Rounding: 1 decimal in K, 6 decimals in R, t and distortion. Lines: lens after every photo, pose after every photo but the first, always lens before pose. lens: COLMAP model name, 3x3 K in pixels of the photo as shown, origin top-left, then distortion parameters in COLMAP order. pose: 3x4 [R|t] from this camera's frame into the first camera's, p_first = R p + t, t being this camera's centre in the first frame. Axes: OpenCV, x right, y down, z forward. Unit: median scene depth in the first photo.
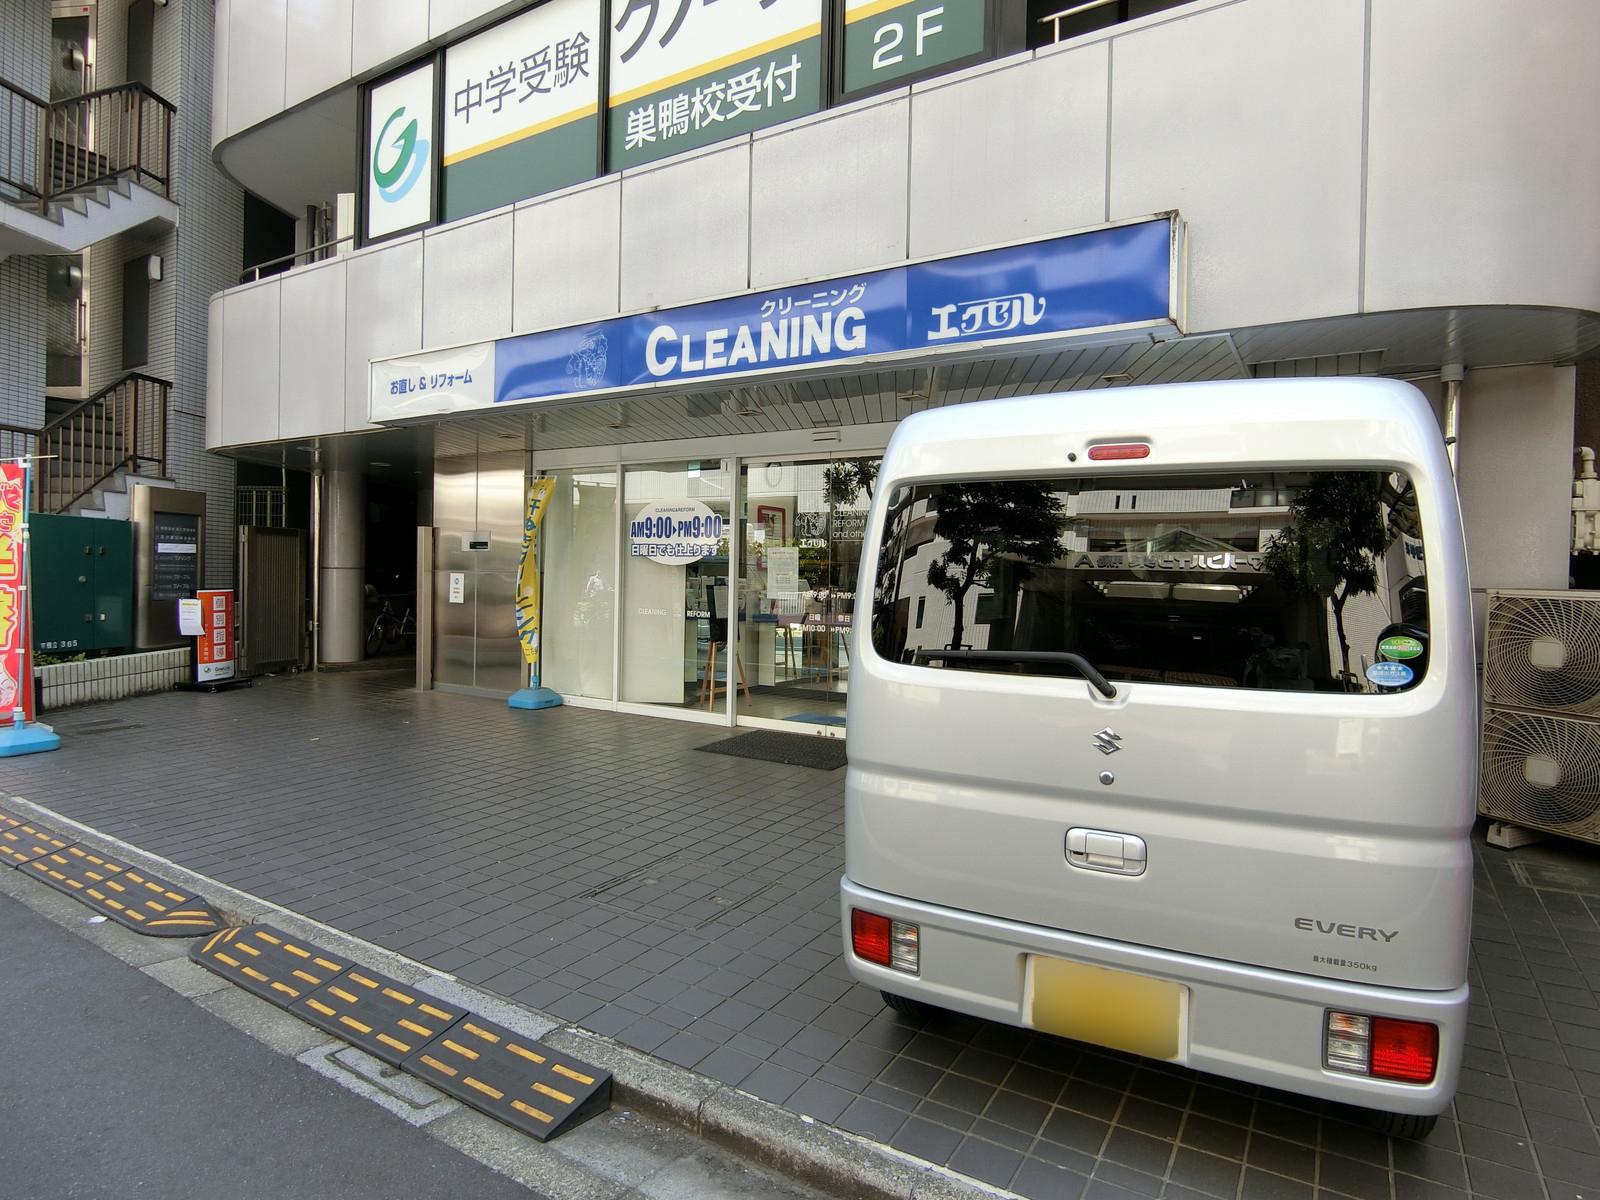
lens RADIAL K [[884.9, 0, 796.0], [0, 884.9, 606.0], [0, 0, 1]] dist [-0.022147, -0.000563]
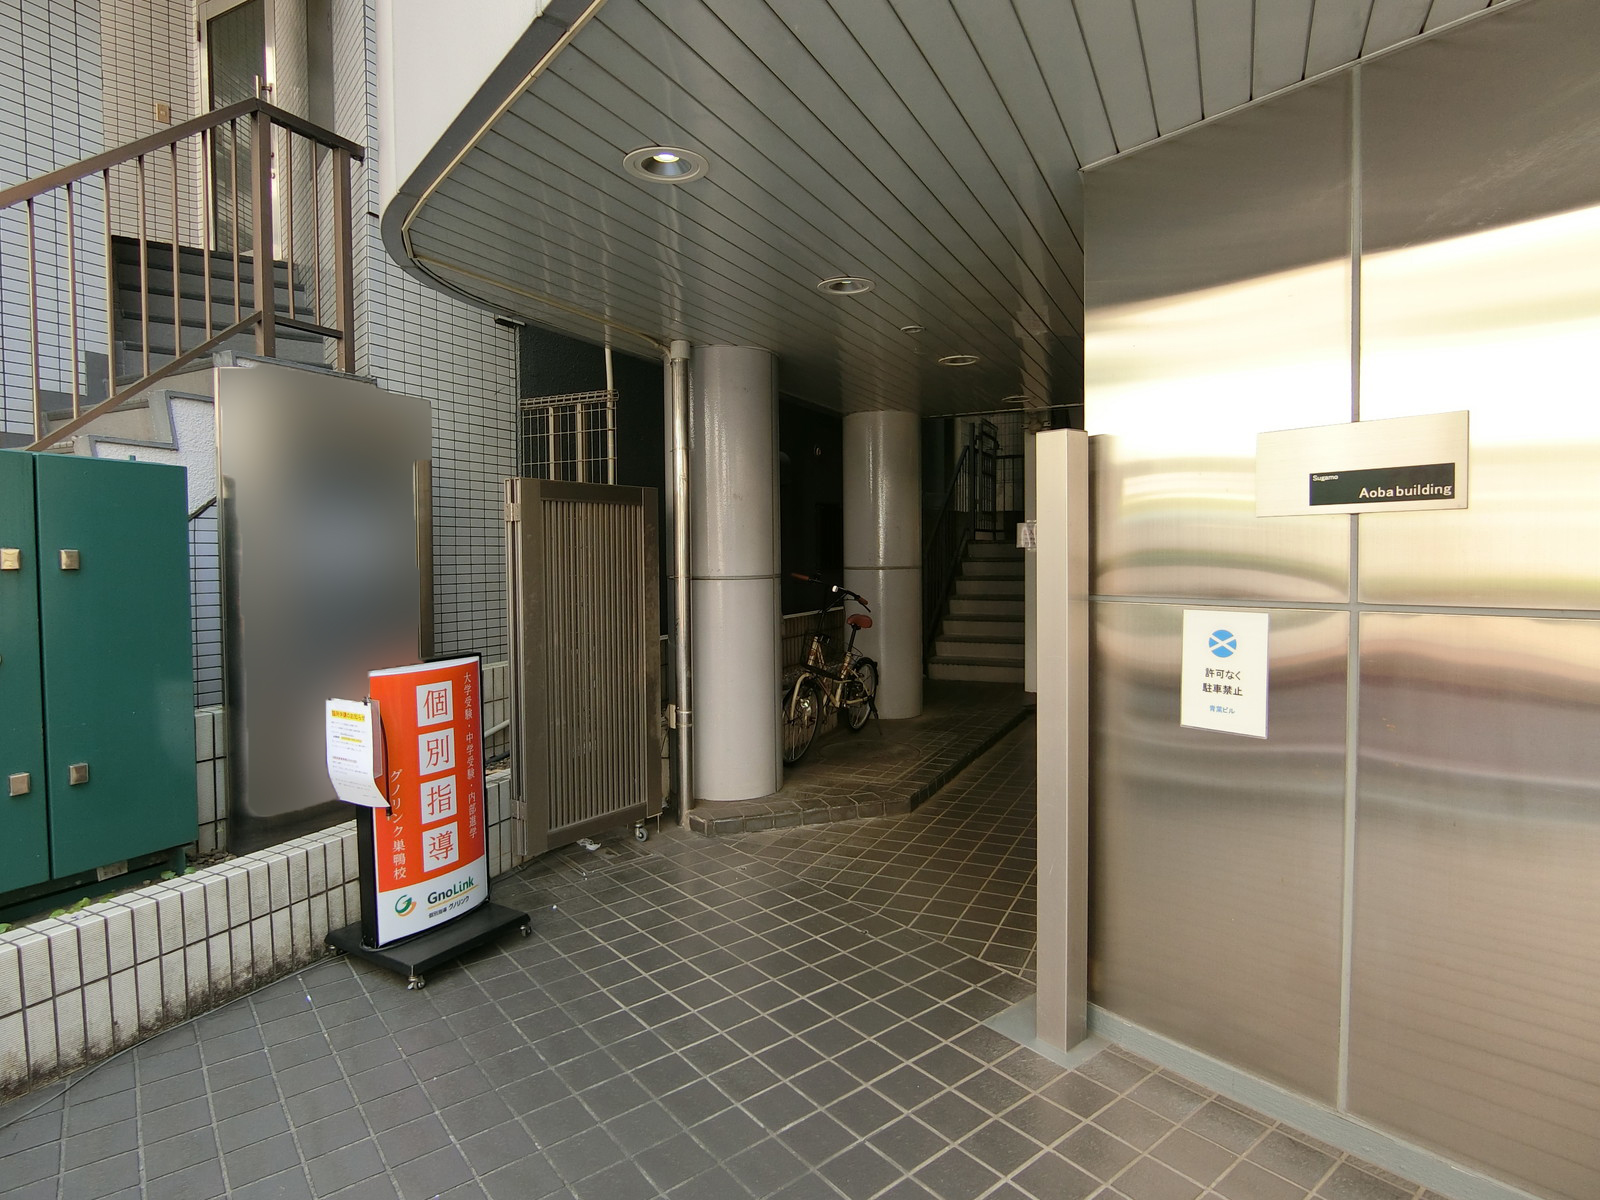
lens RADIAL K [[884.9, 0, 799.5], [0, 884.9, 594.5], [0, 0, 1]] dist [-0.022147, -0.000563]
pose [[0.939882, -0.014219, -0.341204, -0.409795], [0.017255, 0.999834, 0.005863, -0.044642], [0.341064, -0.011398, 0.939971, 0.729985]]
